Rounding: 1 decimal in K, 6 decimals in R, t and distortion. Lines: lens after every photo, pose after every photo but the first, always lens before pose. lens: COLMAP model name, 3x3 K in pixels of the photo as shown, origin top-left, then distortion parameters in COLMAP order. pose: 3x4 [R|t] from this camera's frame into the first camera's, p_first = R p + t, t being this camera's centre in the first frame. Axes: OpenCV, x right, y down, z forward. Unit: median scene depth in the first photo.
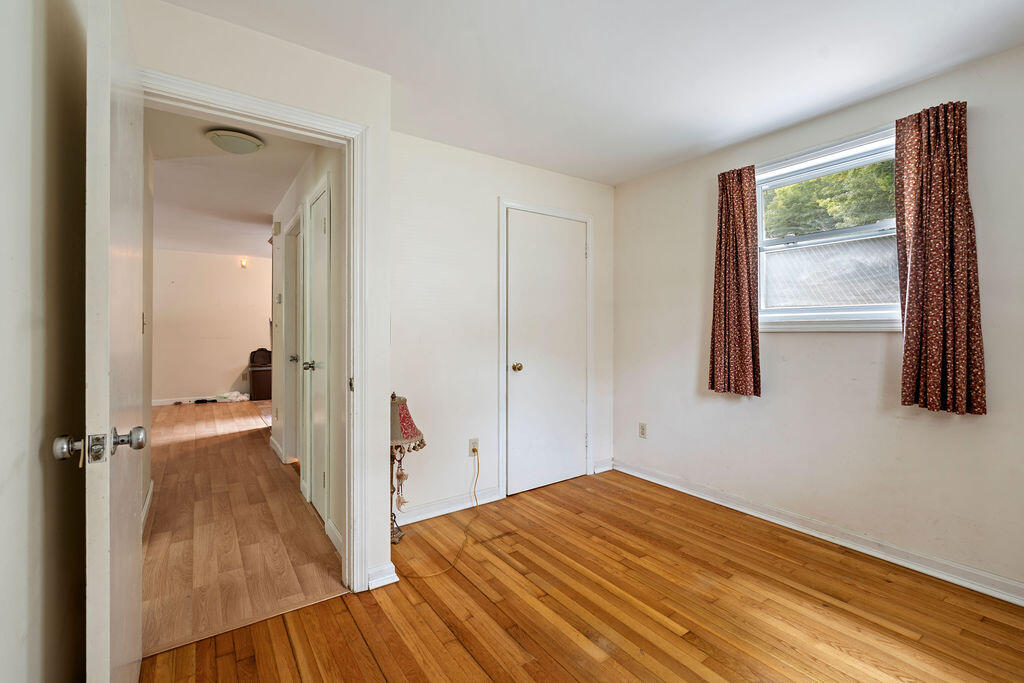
lens RADIAL K [[449.1, 0, 513.0], [0, 449.1, 335.7], [0, 0, 1]] dist [-0.006259, 0.001556]
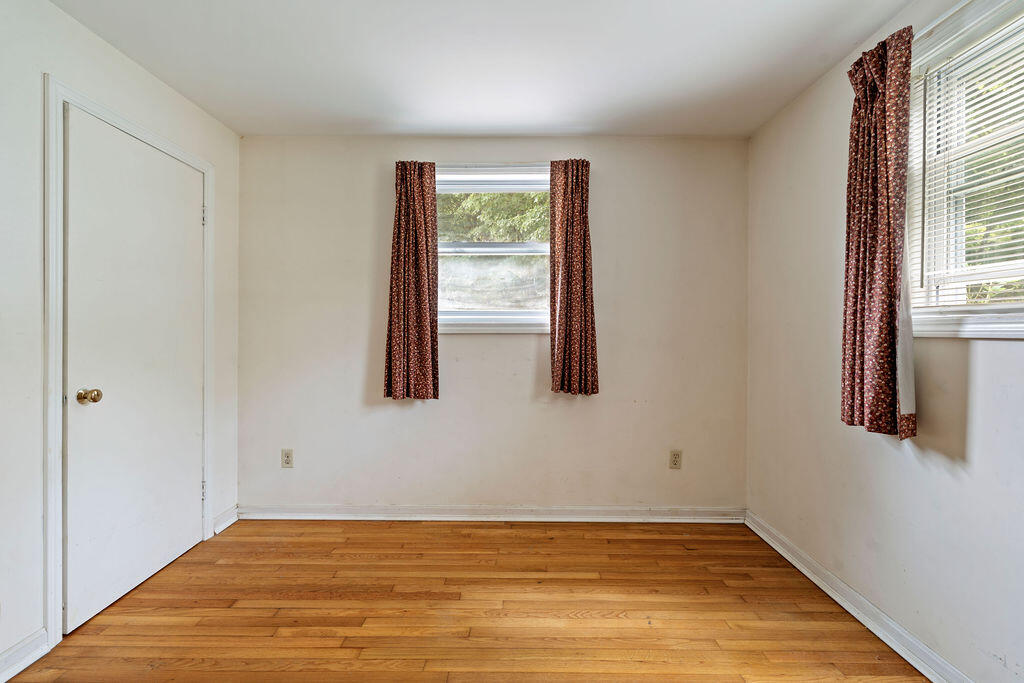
lens RADIAL K [[449.1, 0, 509.9], [0, 449.1, 338.2], [0, 0, 1]] dist [-0.006259, 0.001556]
pose [[0.575314, -0.007950, 0.817894, -0.169593], [0.006202, 0.999966, 0.005357, -0.002582], [-0.817909, 0.001991, 0.575344, 0.299234]]
